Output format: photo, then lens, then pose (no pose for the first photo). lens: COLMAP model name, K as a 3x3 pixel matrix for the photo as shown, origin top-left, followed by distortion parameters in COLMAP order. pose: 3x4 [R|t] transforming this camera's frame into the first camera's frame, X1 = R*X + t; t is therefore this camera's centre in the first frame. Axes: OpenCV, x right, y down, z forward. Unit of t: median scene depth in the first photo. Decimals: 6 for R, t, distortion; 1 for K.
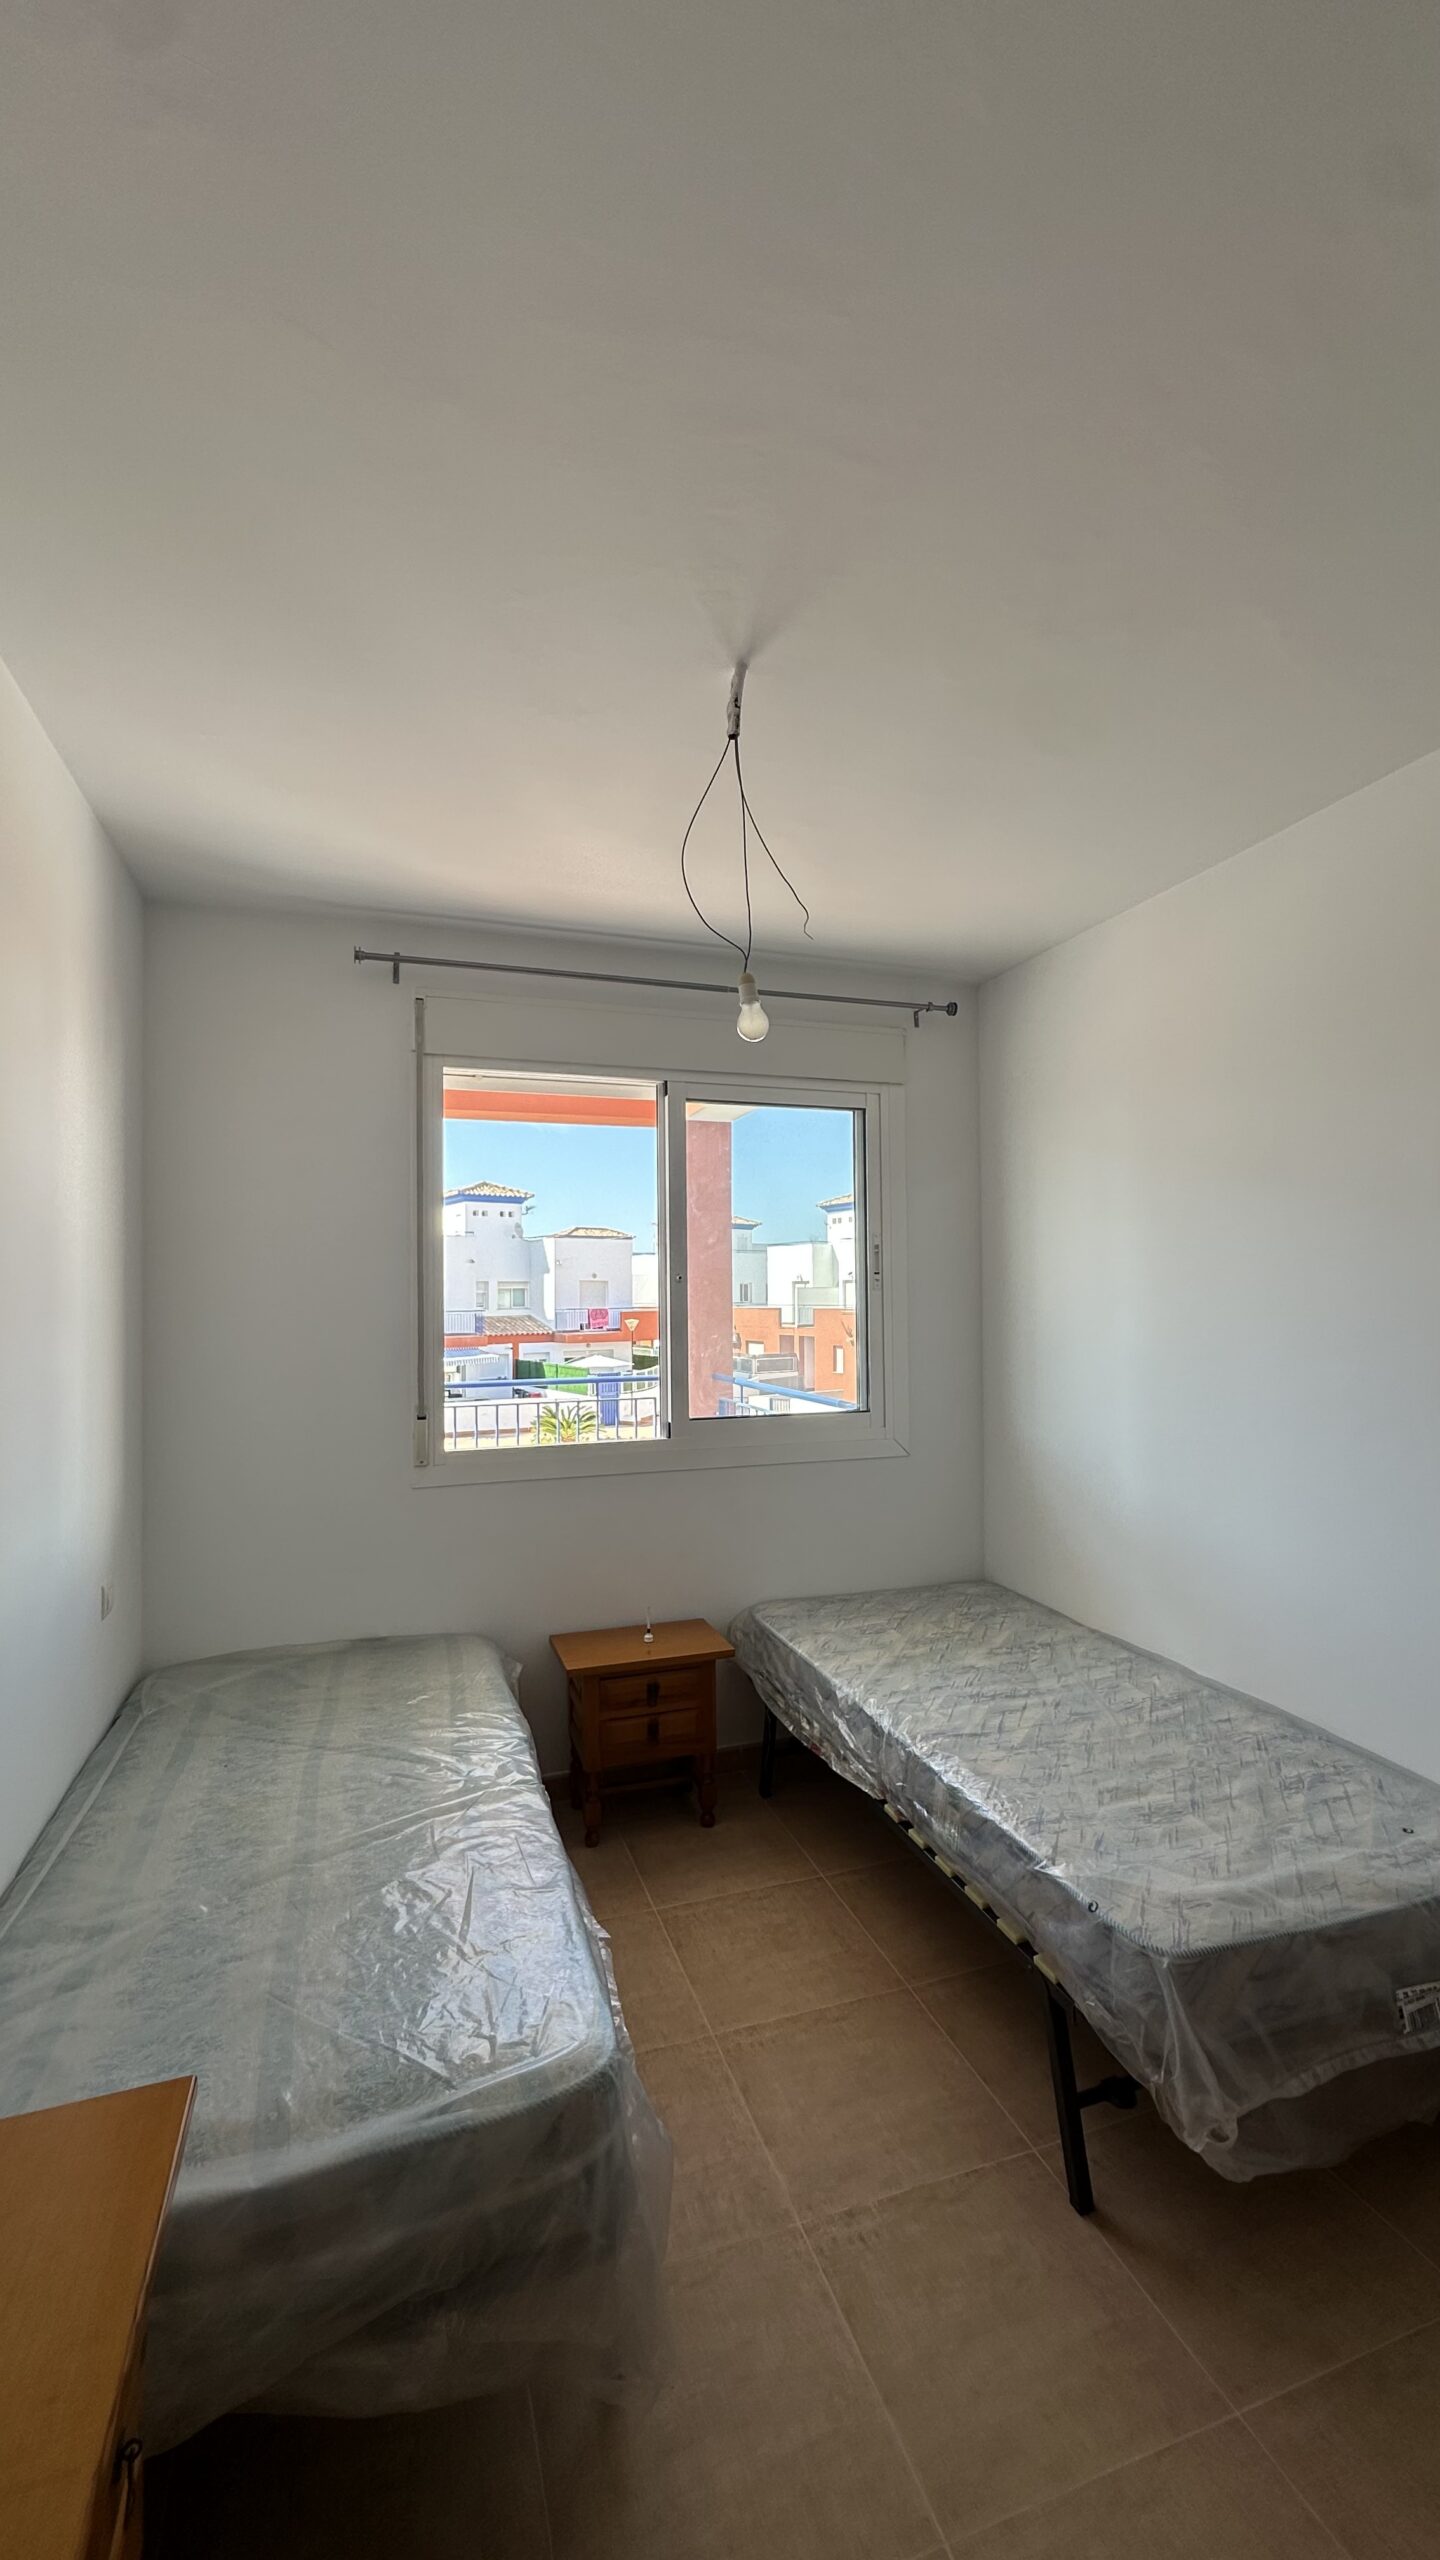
lens RADIAL K [[1007.3, 0, 700.0], [0, 1007.3, 1295.9], [0, 0, 1]] dist [-0.006647, -0.000859]
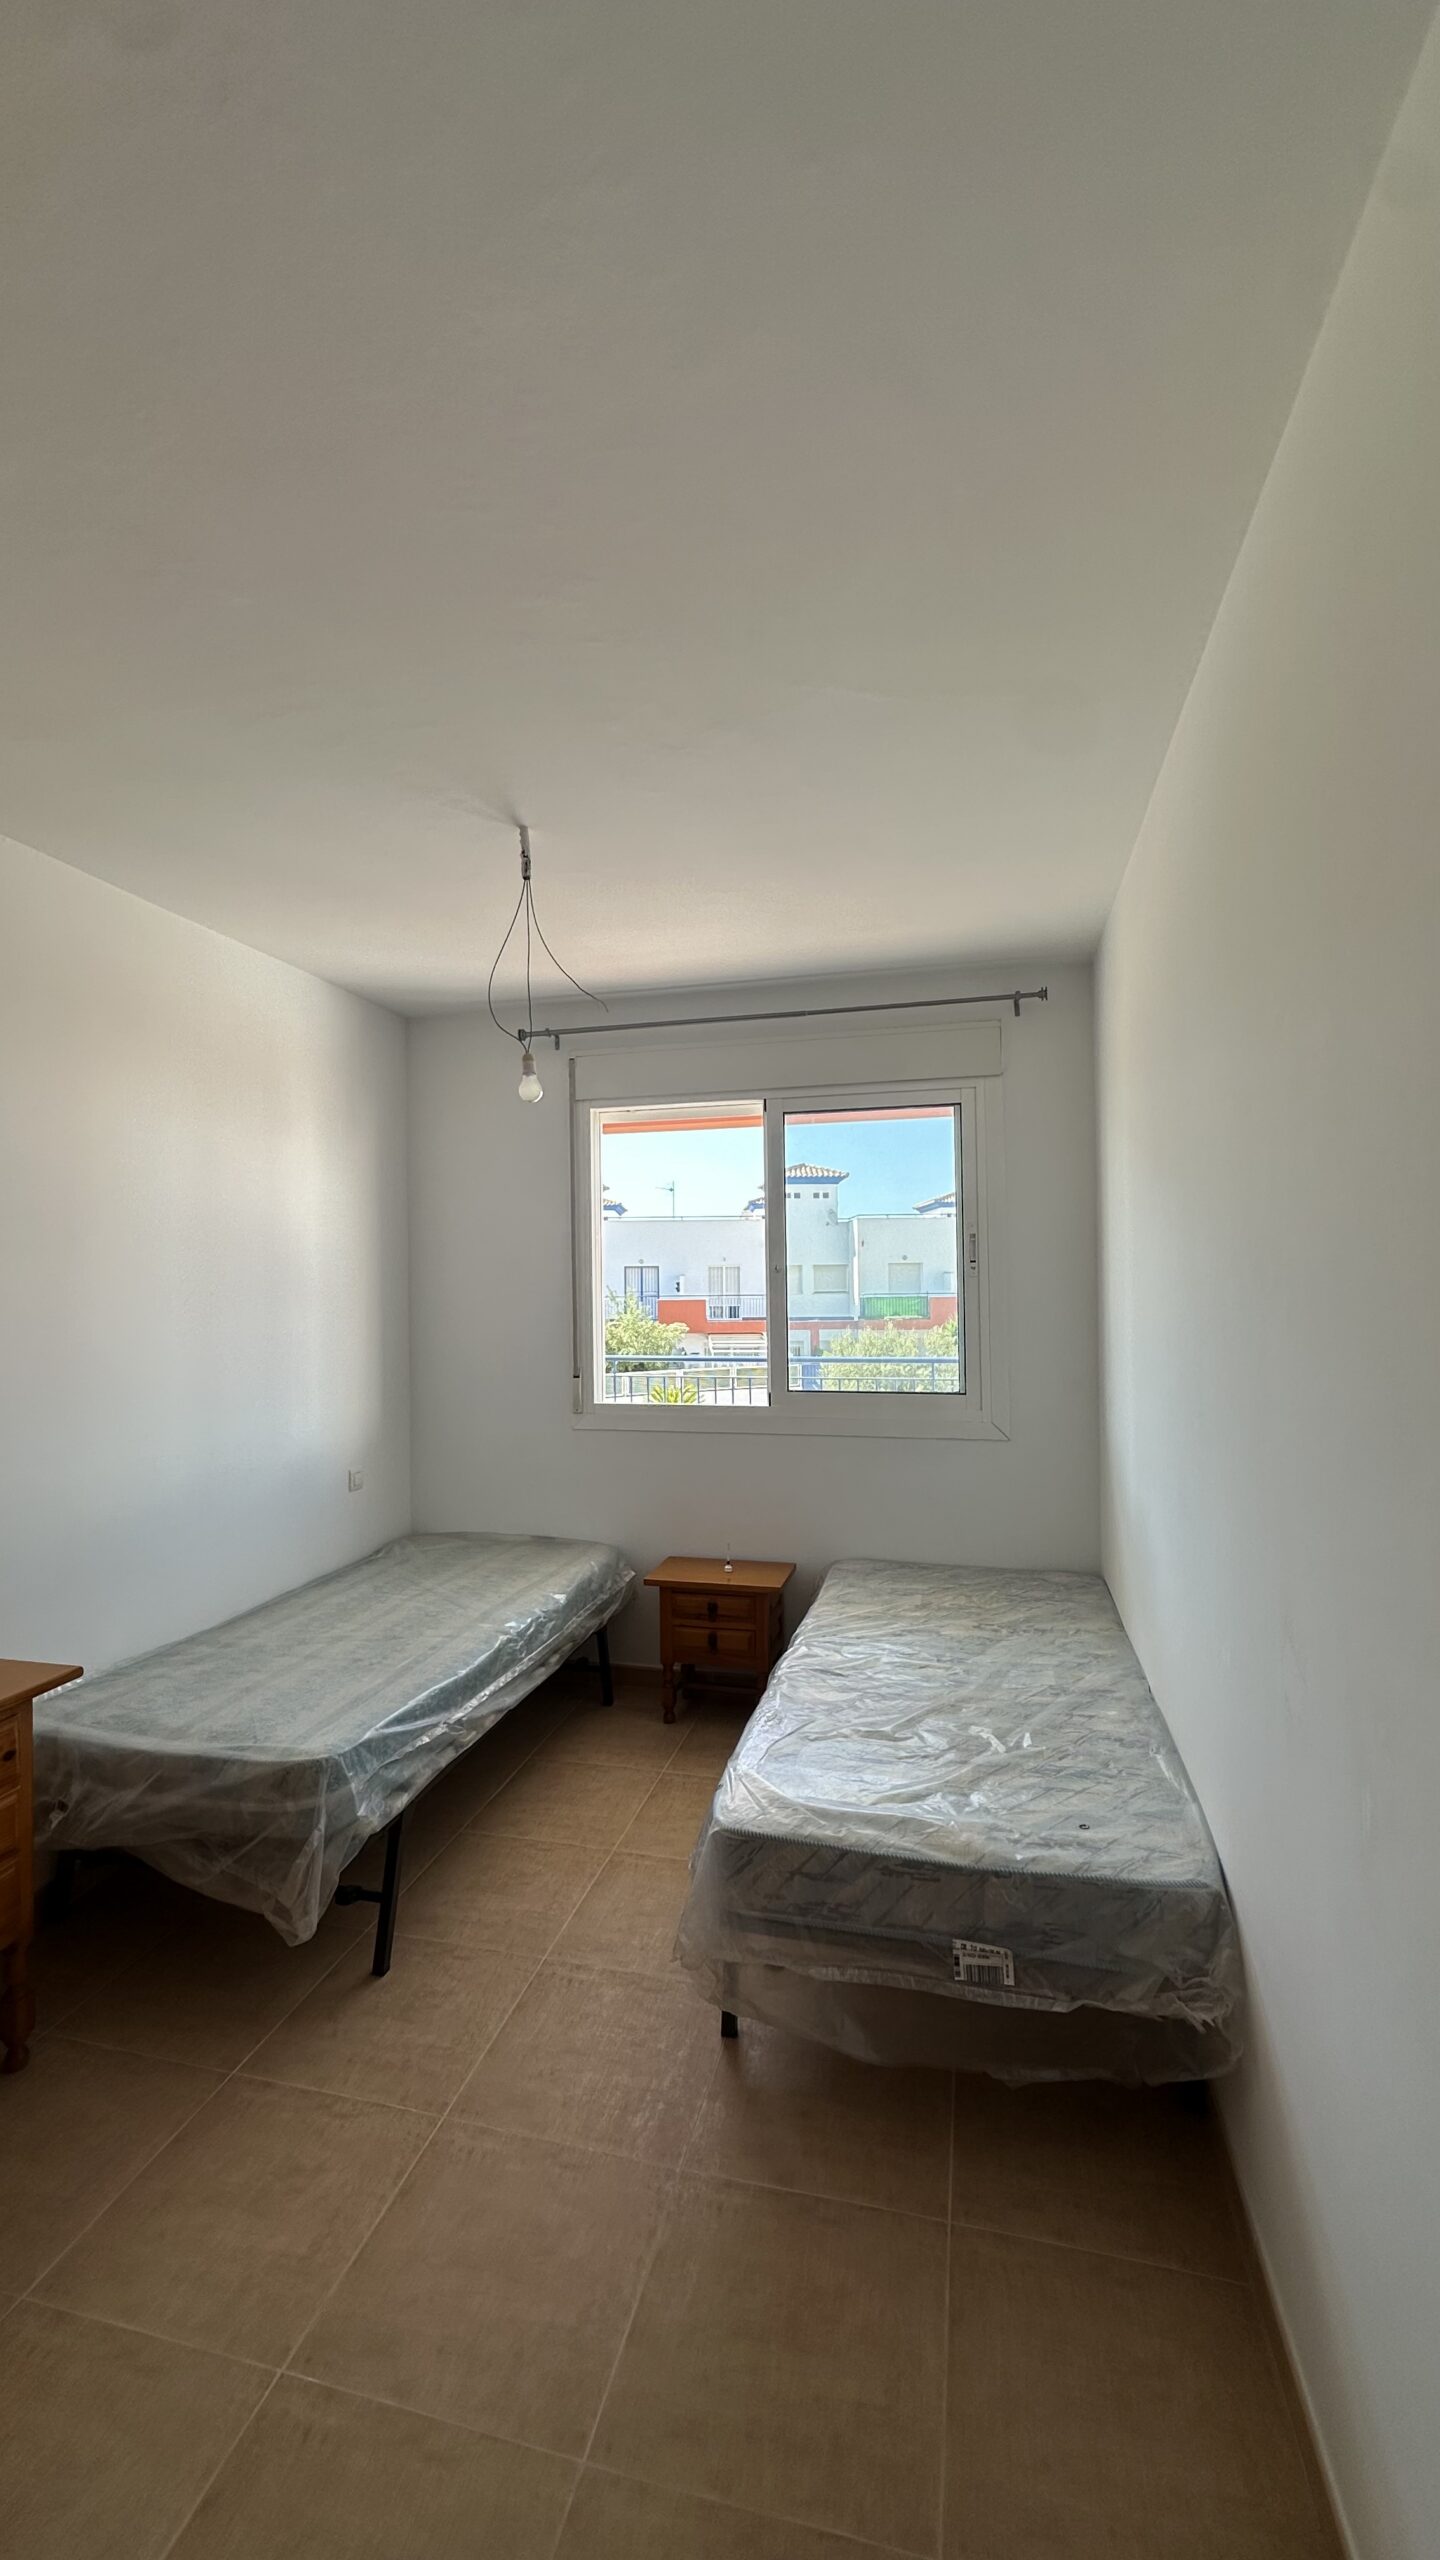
lens RADIAL K [[1007.3, 0, 712.5], [0, 1007.3, 1284.0], [0, 0, 1]] dist [-0.006647, -0.000859]
pose [[0.846927, 0.001204, -0.531708, 0.492921], [0.005957, 0.999913, 0.011753, -0.012524], [0.531676, -0.013121, 0.846846, -0.022140]]
